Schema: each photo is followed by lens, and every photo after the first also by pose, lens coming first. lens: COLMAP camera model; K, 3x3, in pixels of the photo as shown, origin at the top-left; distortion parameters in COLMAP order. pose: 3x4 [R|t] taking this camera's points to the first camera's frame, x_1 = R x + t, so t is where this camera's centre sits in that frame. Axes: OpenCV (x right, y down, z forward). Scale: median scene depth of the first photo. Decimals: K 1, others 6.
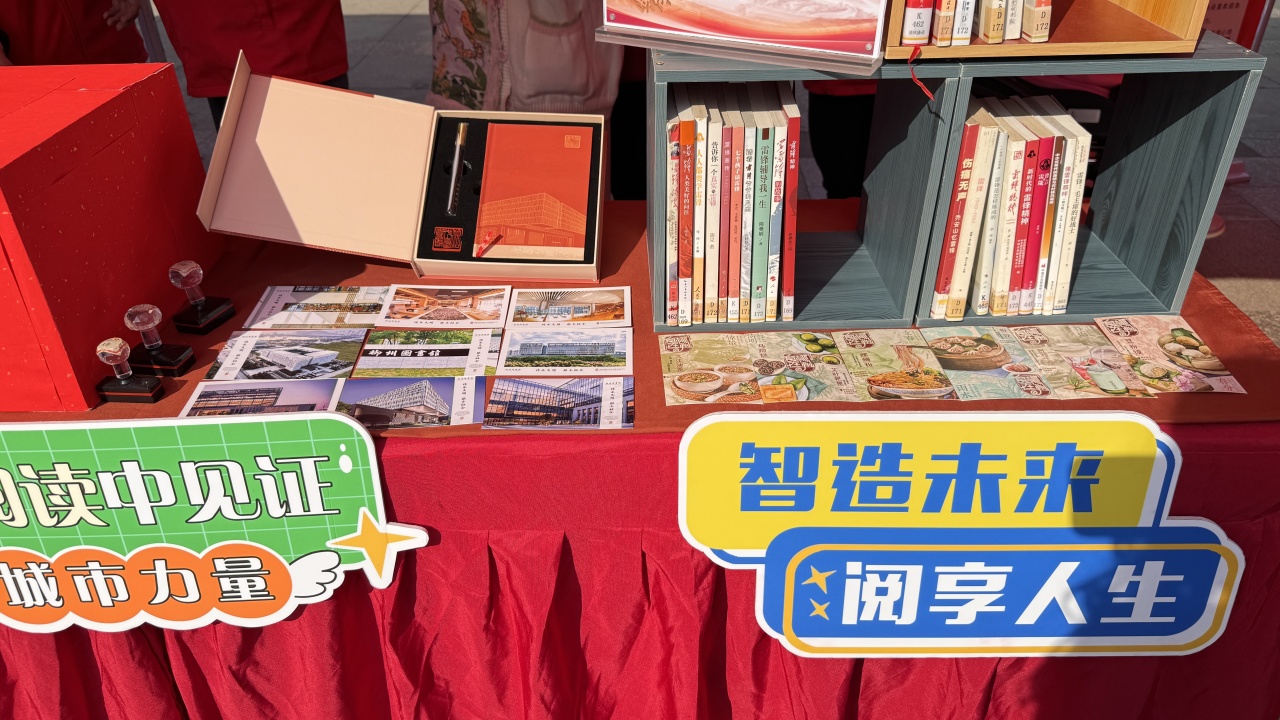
lens RADIAL K [[932.0, 0, 631.7], [0, 932.0, 357.6], [0, 0, 1]] dist [0.211586, -0.463008]
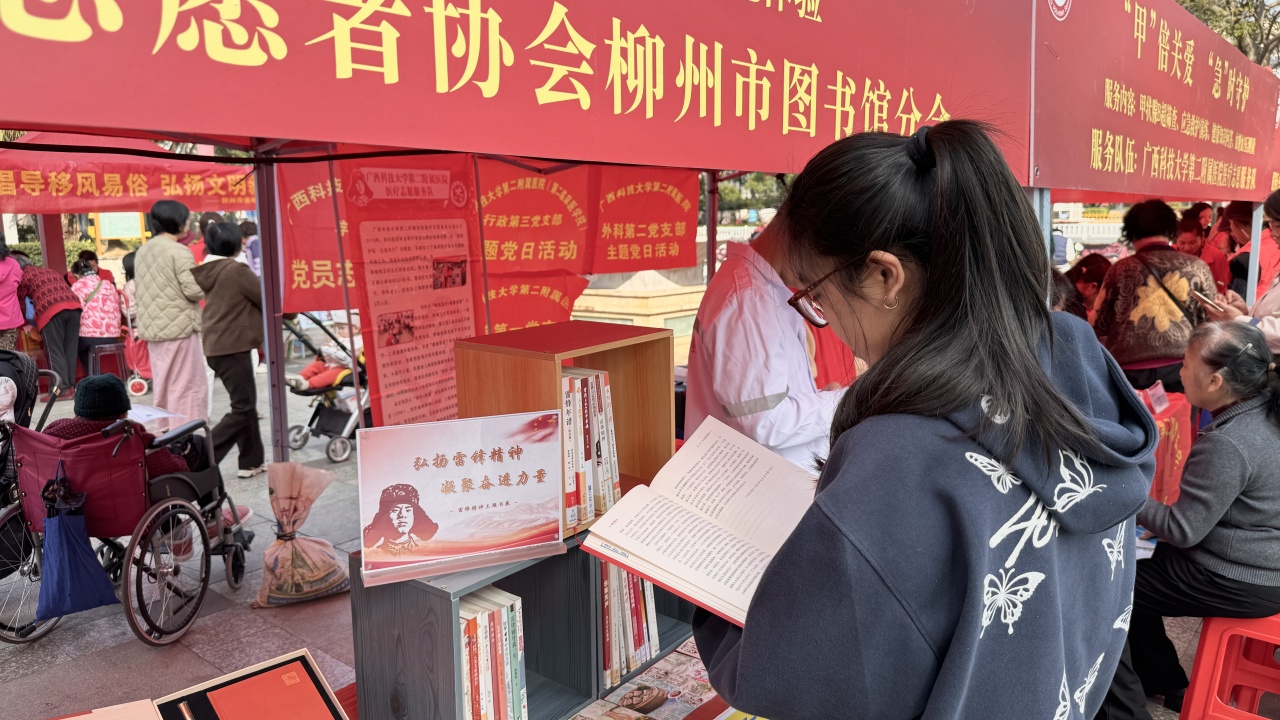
lens RADIAL K [[932.0, 0, 631.7], [0, 932.0, 357.6], [0, 0, 1]] dist [0.211586, -0.463008]
pose [[0.639018, -0.123115, 0.759275, -0.797327], [0.424943, 0.879302, -0.215062, -0.185301], [-0.641155, 0.460077, 0.614206, -0.186346]]
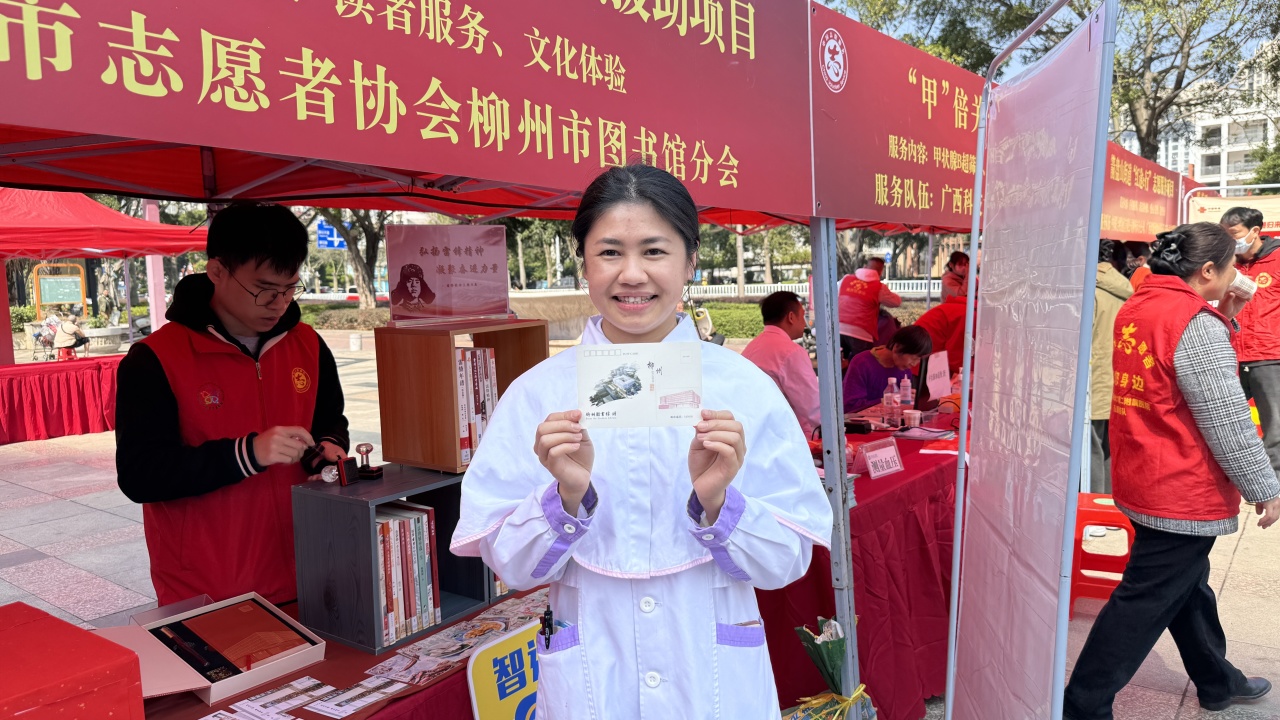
lens RADIAL K [[910.1, 0, 638.1], [0, 910.1, 369.2], [0, 0, 1]] dist [0.209997, -0.469389]
pose [[0.577428, -0.093381, 0.811084, -1.106694], [0.445410, 0.868608, -0.217094, 0.105989], [-0.684242, 0.486621, 0.543152, -0.485324]]
